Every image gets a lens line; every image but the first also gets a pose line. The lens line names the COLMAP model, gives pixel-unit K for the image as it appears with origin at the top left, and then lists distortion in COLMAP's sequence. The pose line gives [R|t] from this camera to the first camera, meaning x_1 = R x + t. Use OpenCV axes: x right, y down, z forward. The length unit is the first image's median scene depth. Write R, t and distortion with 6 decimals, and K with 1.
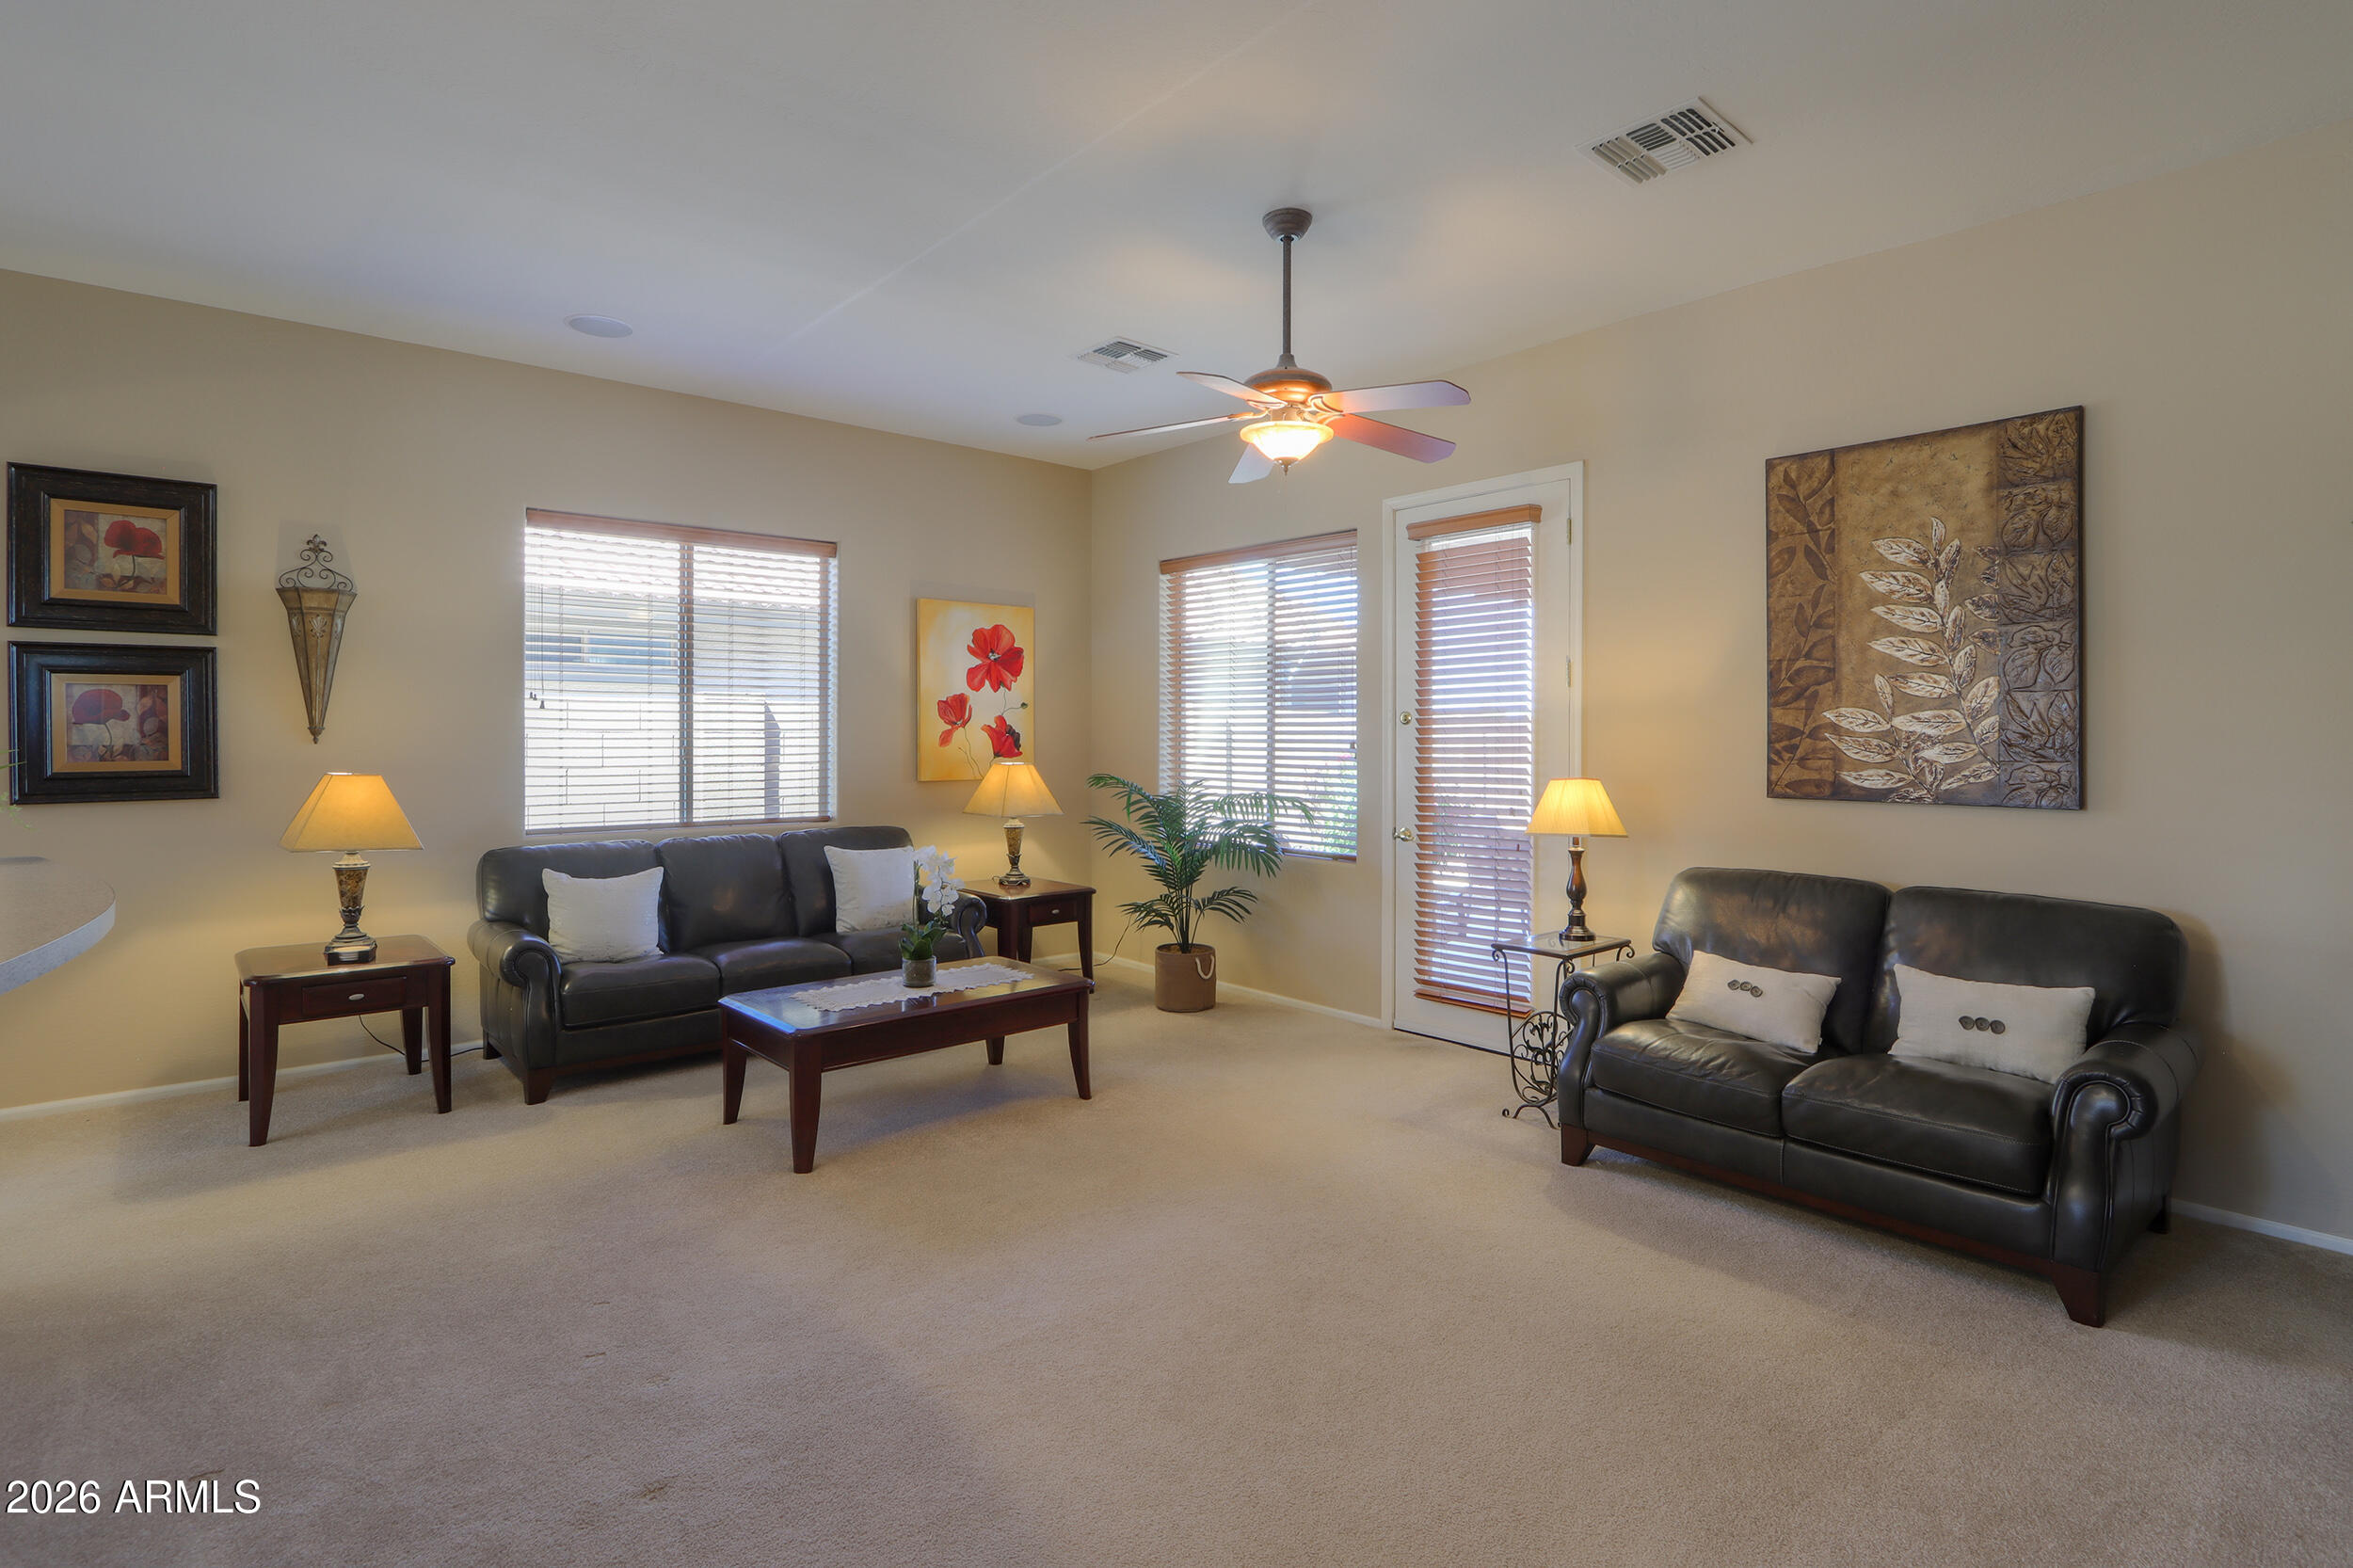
lens RADIAL K [[1159.0, 0, 1204.6], [0, 1159.0, 744.3], [0, 0, 1]] dist [-0.006193, -0.001036]
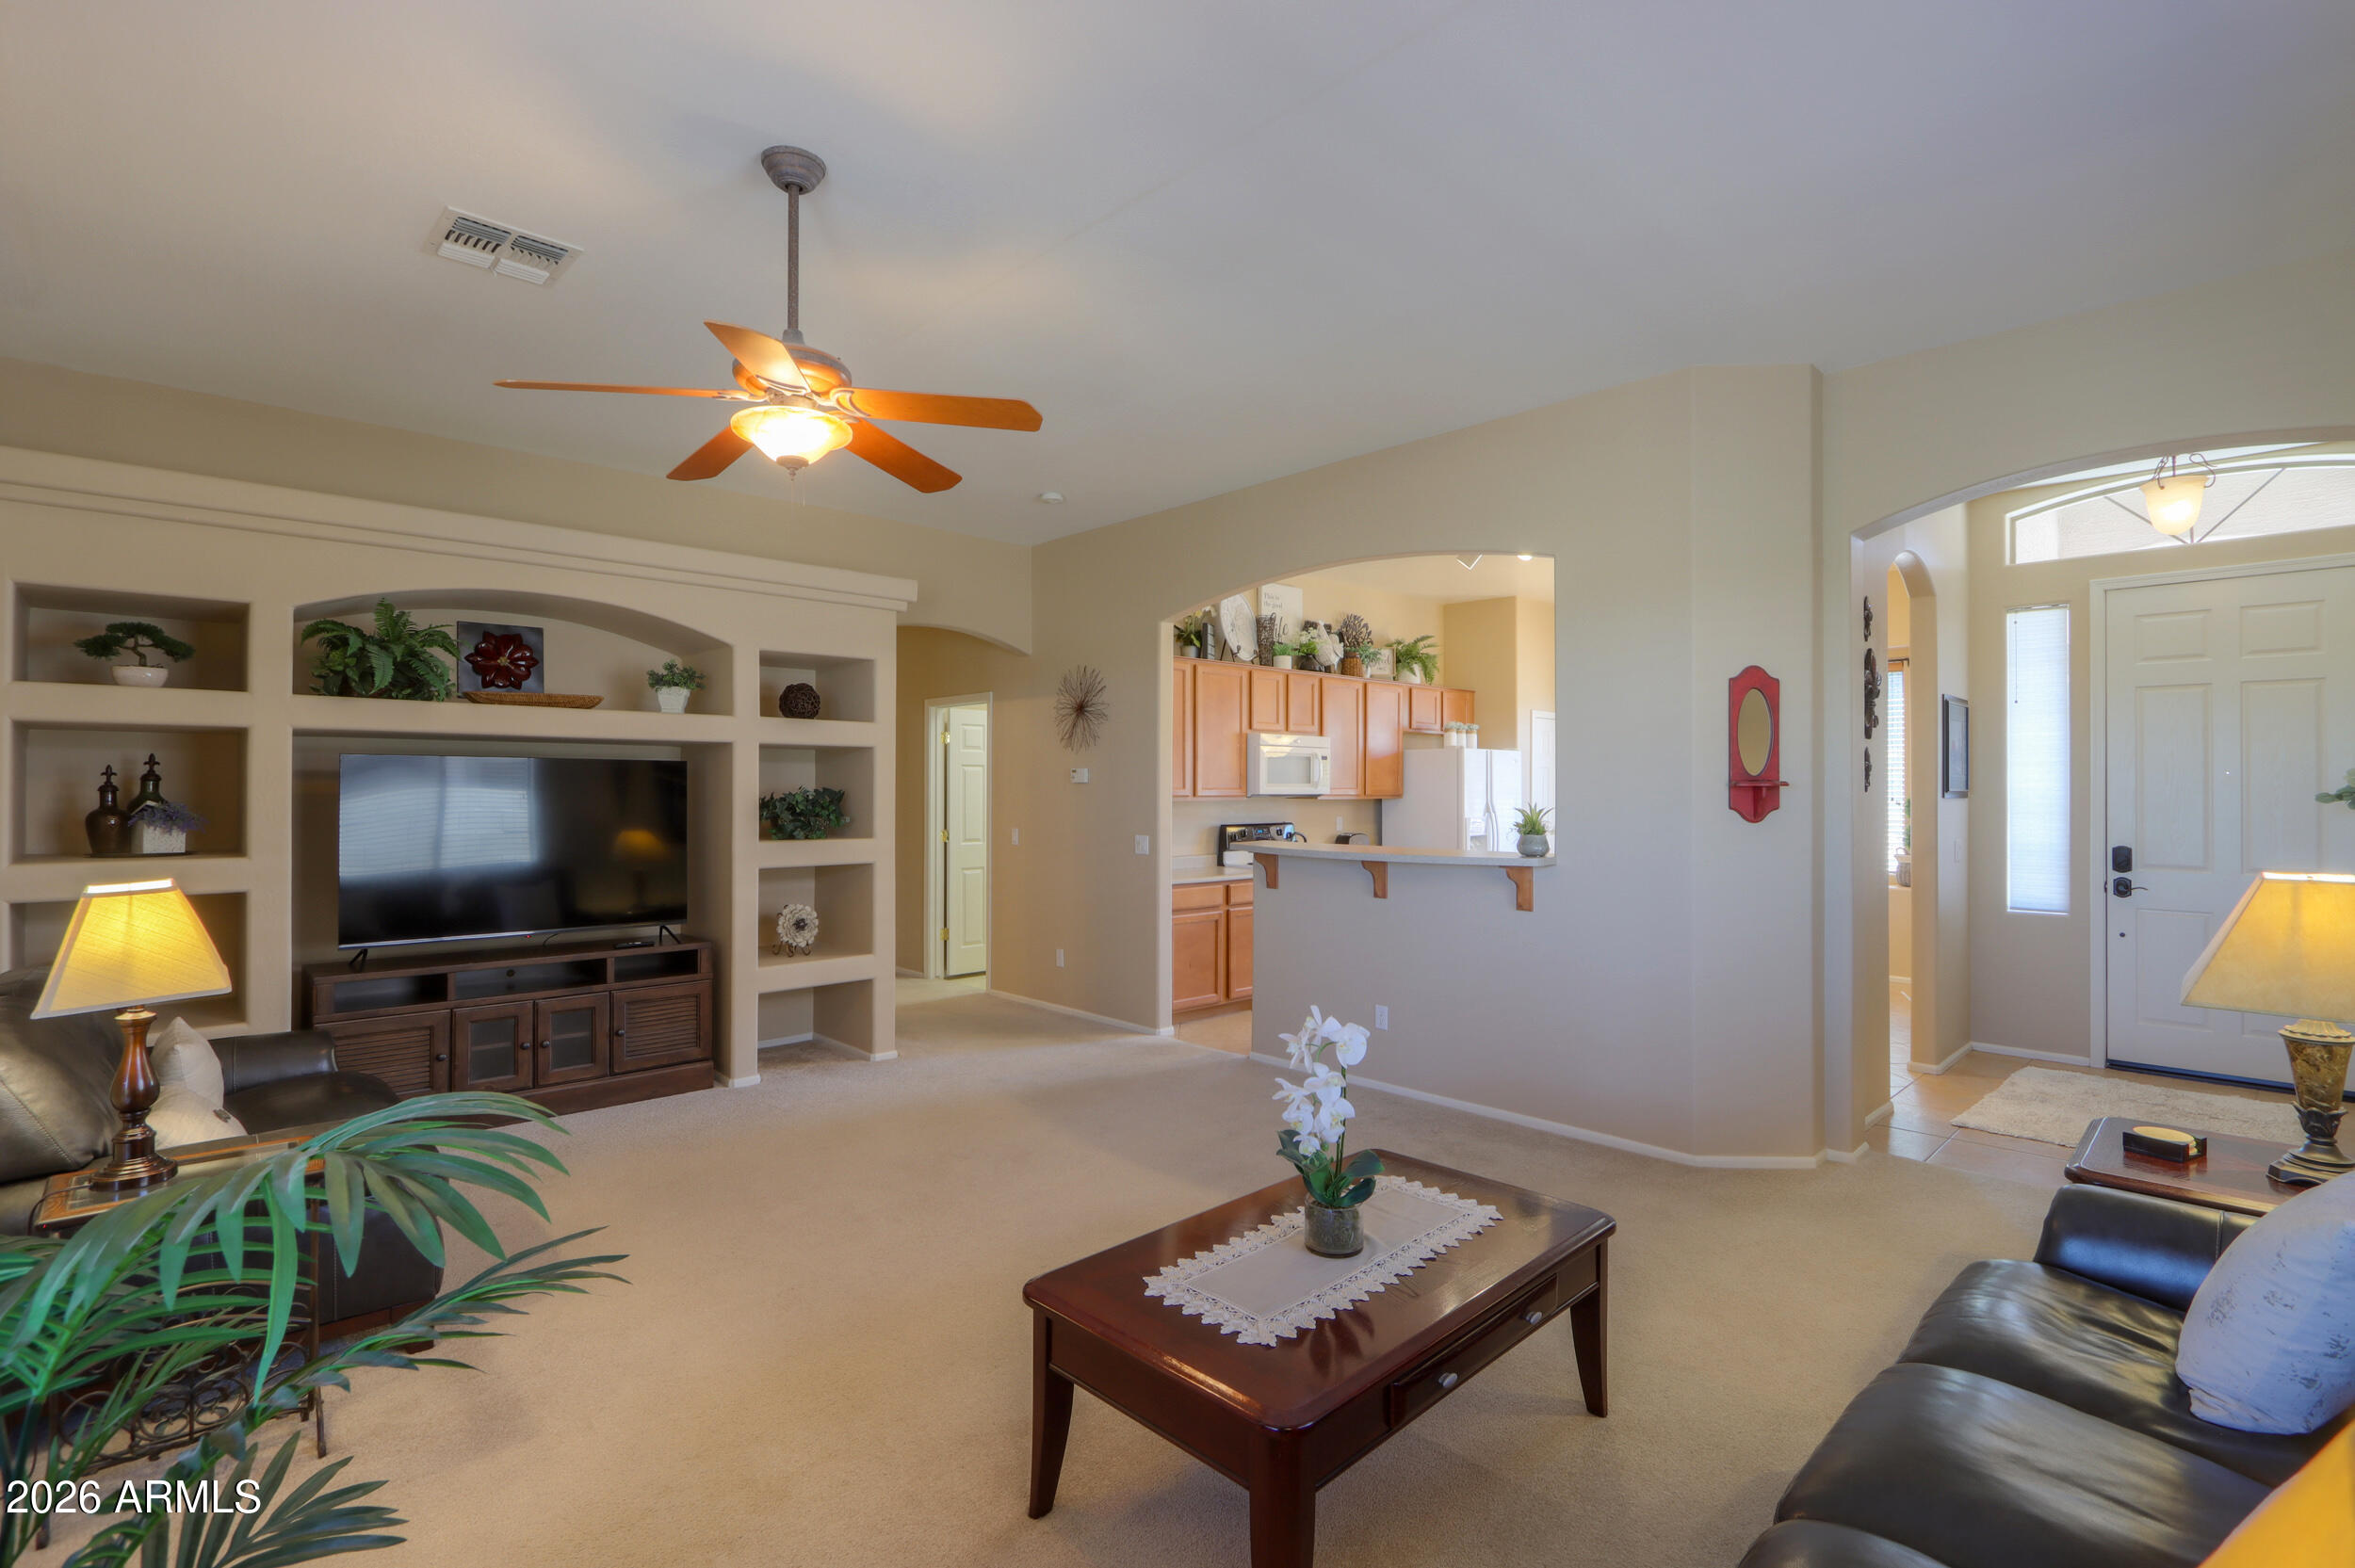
lens RADIAL K [[1084.0, 0, 1176.5], [0, 1084.0, 771.2], [0, 0, 1]] dist [-0.001046, 0.000399]
pose [[-0.999723, -0.000819, -0.023505, -0.168864], [-0.000615, 0.999962, -0.008692, -0.022294], [0.023511, -0.008675, -0.999686, 1.670435]]
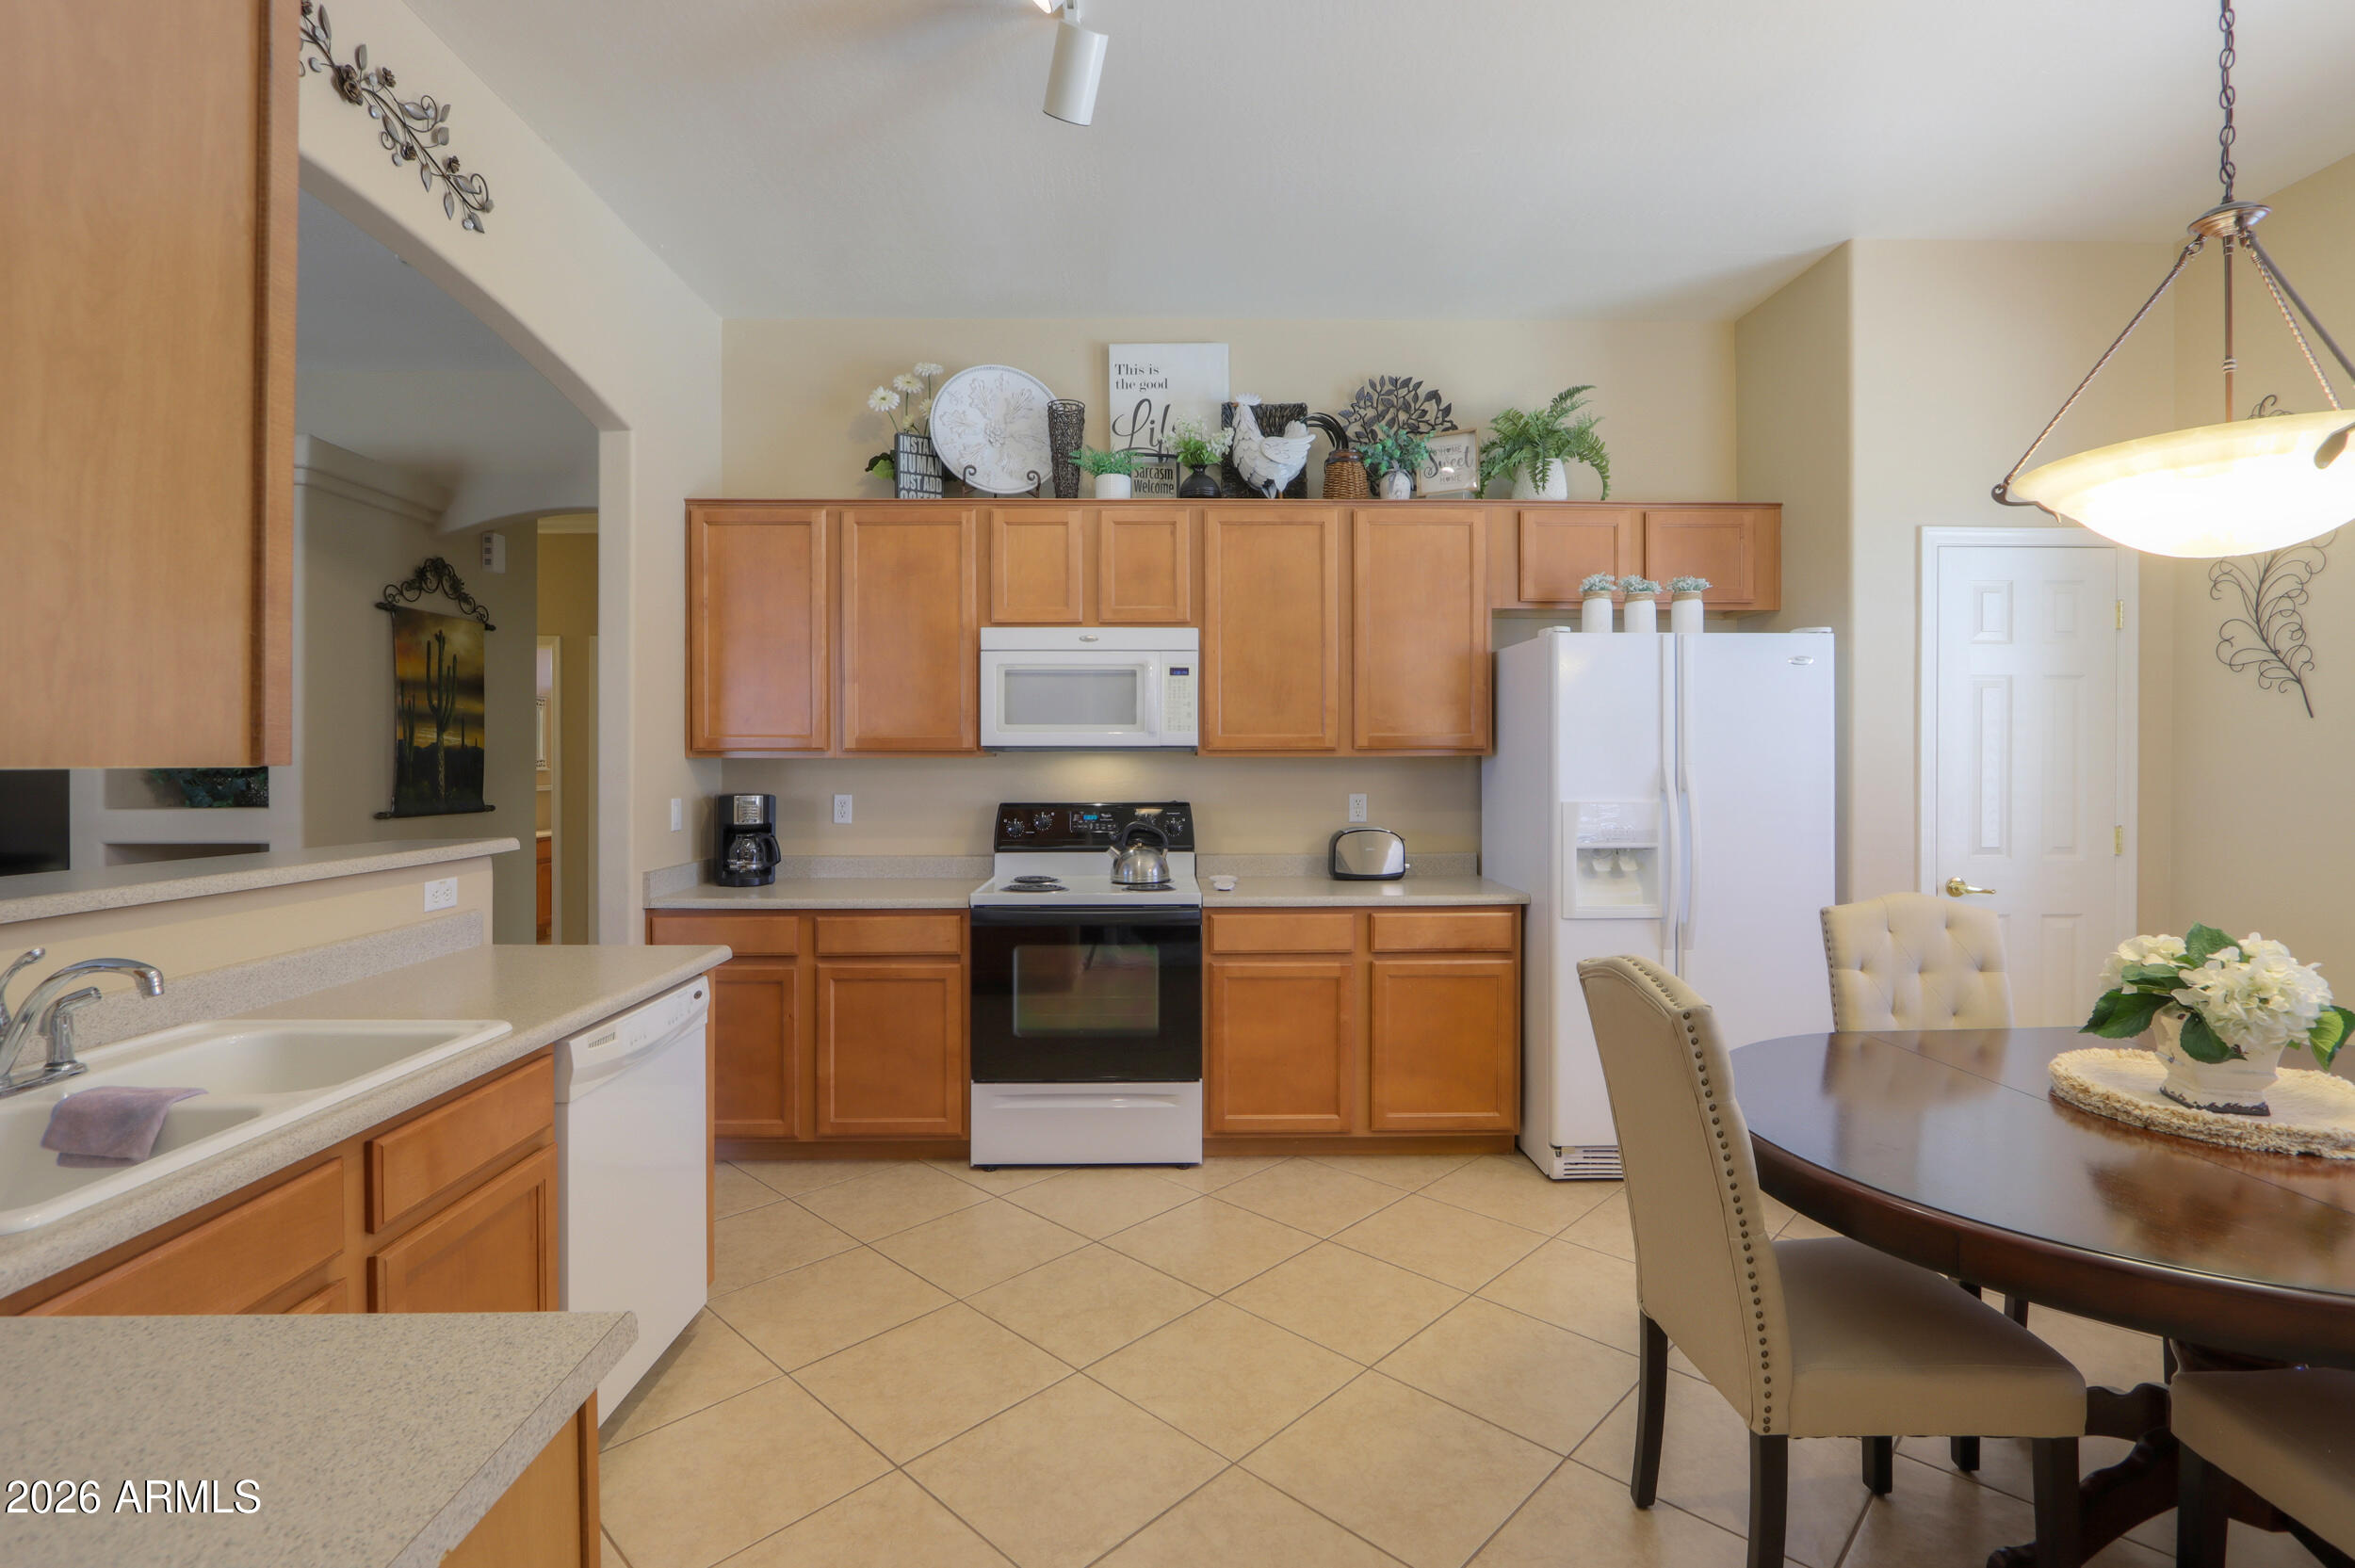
lens RADIAL K [[1089.0, 0, 1182.3], [0, 1089.0, 757.5], [0, 0, 1]] dist [-0.016530, -0.000139]
pose [[-0.761475, 0.000596, 0.648194, -1.129605], [0.005968, 0.999964, 0.006092, 0.007134], [-0.648167, 0.008508, -0.761451, 0.407799]]
